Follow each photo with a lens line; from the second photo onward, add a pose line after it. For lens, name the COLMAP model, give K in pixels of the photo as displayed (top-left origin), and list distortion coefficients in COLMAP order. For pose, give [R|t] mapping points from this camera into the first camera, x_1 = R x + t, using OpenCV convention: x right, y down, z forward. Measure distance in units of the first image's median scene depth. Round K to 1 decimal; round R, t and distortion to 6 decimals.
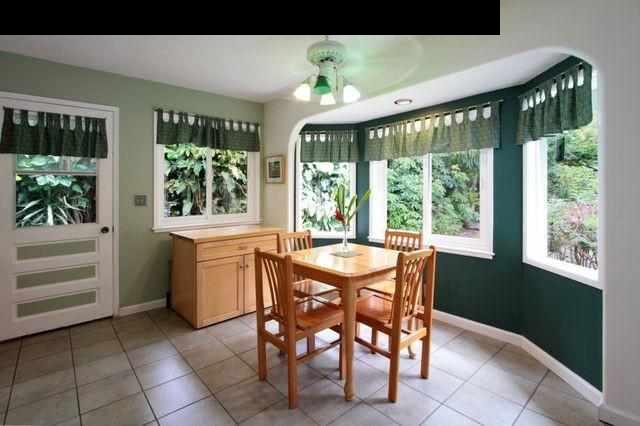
lens RADIAL K [[304.5, 0, 338.7], [0, 304.5, 188.7], [0, 0, 1]] dist [-0.013581, -0.000375]
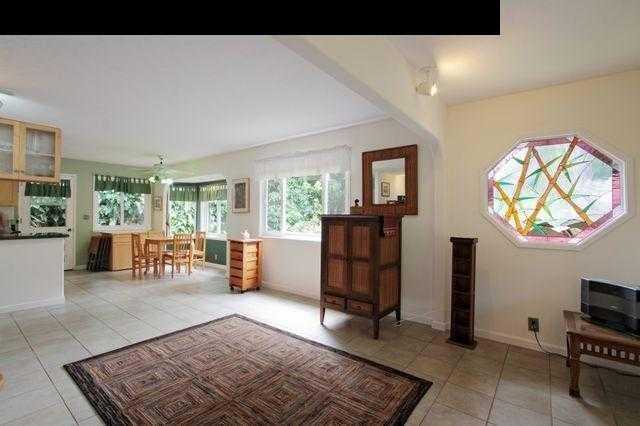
lens RADIAL K [[304.5, 0, 323.8], [0, 304.5, 217.2], [0, 0, 1]] dist [-0.013581, -0.000375]
pose [[0.991537, 0.020188, 0.128242, 0.677461], [-0.021810, 0.999699, 0.011255, -0.019939], [-0.127976, -0.013957, 0.991679, -1.224090]]
